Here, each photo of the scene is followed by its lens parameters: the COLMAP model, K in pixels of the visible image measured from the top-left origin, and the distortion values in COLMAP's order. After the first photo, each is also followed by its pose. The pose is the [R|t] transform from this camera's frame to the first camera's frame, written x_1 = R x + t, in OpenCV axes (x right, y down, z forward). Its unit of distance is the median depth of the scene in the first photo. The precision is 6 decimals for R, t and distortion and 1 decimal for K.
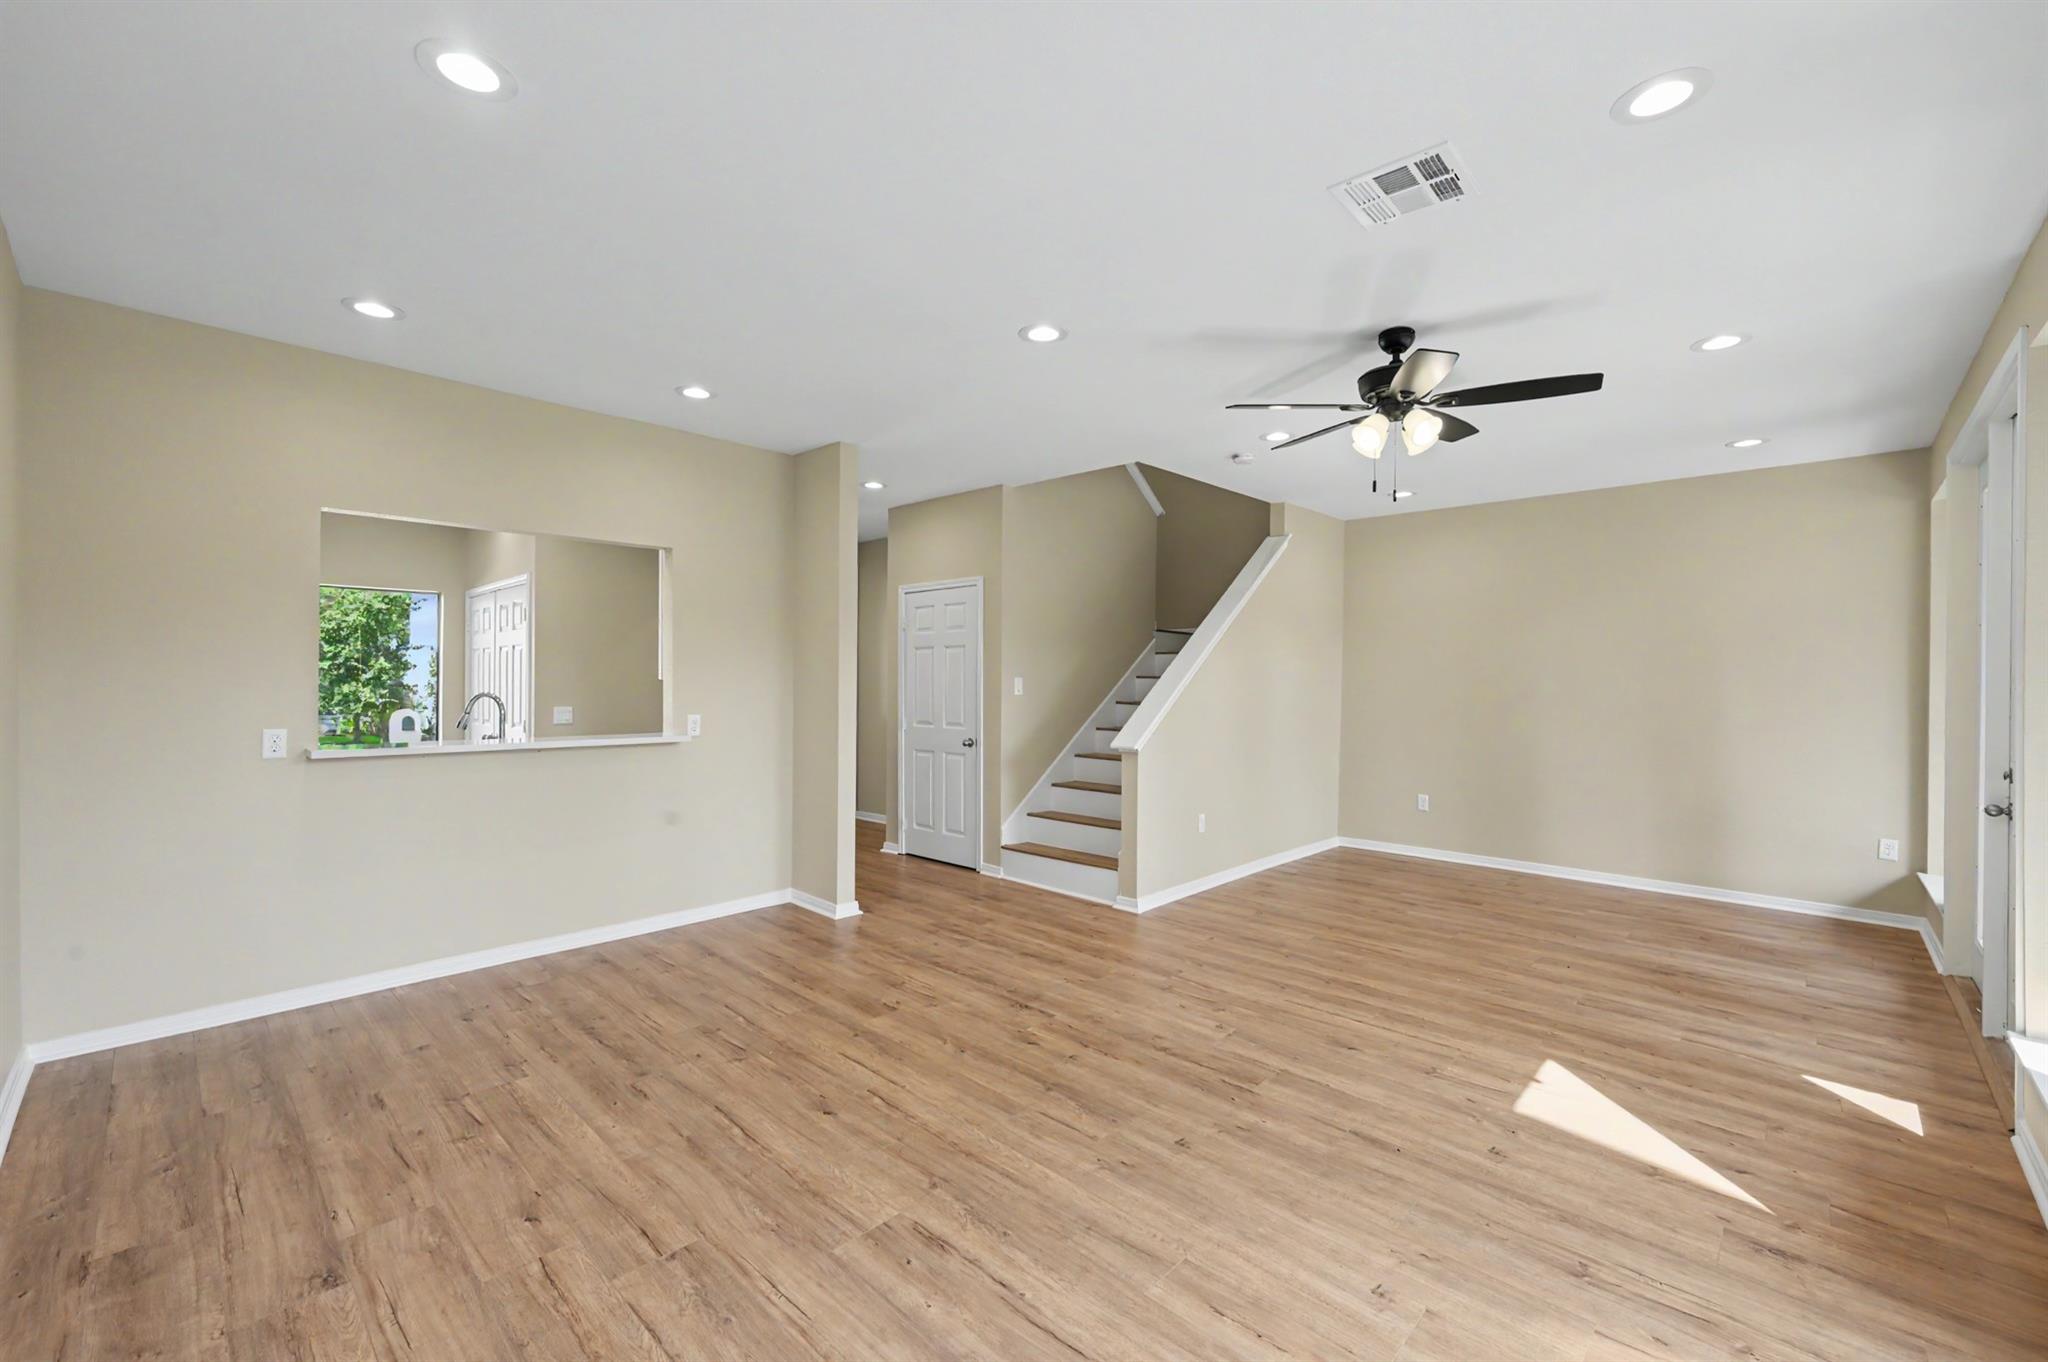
lens RADIAL K [[849.7, 0, 1014.4], [0, 849.7, 682.4], [0, 0, 1]] dist [0.003918, 0.001124]
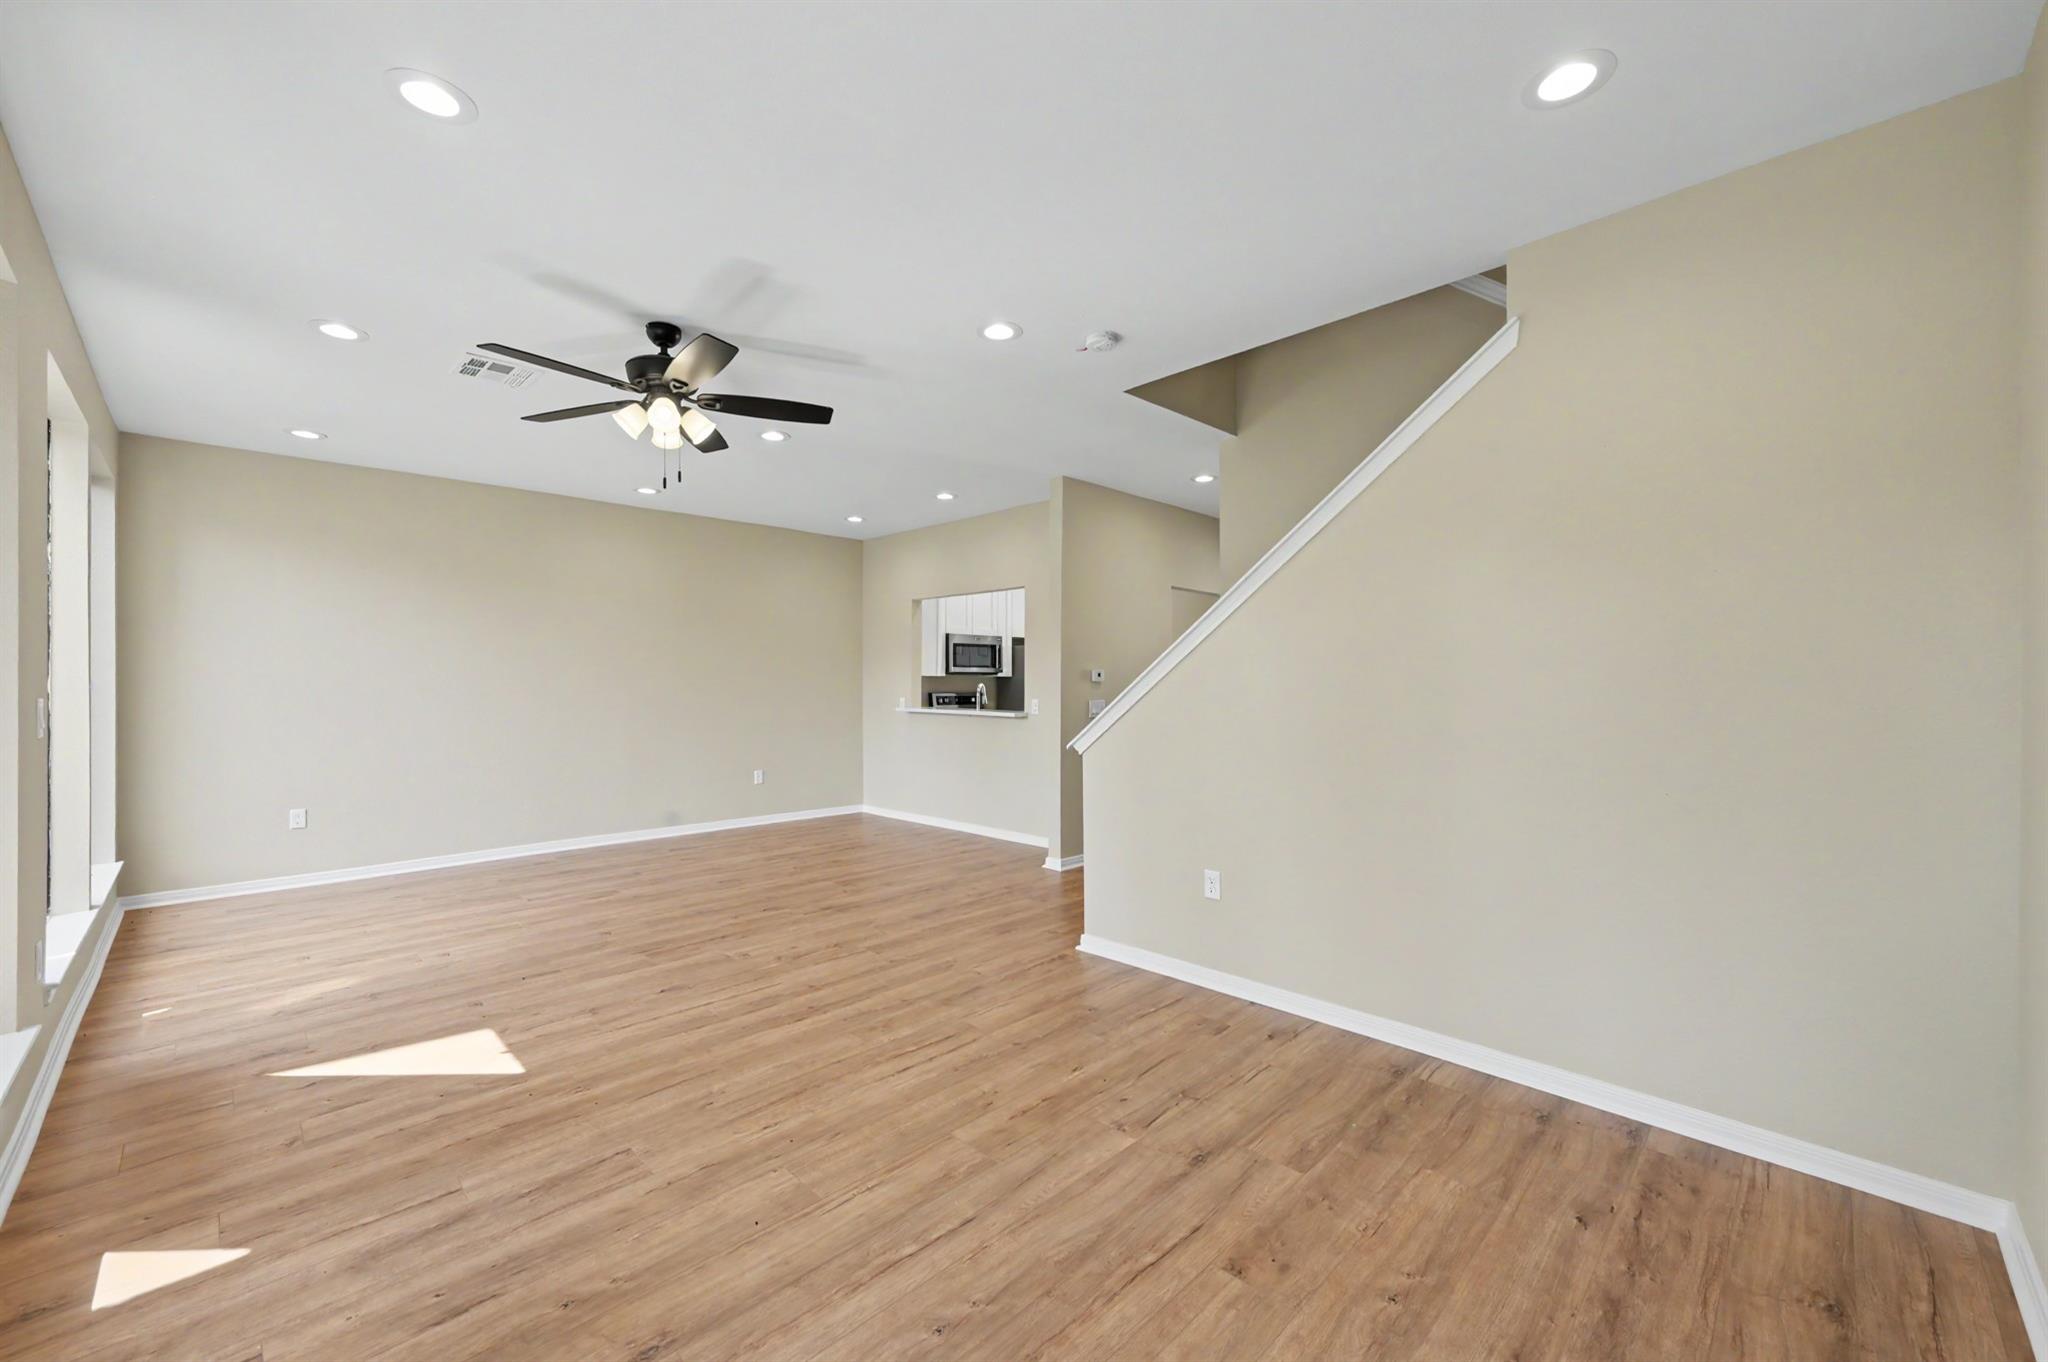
lens RADIAL K [[794.4, 0, 1022.0], [0, 794.4, 677.7], [0, 0, 1]] dist [0.013031, -0.000536]
pose [[-0.025162, -0.012821, -0.999601, 1.449281], [-0.002428, 0.999916, -0.012764, 0.022940], [0.999680, 0.002106, -0.025191, 1.498015]]
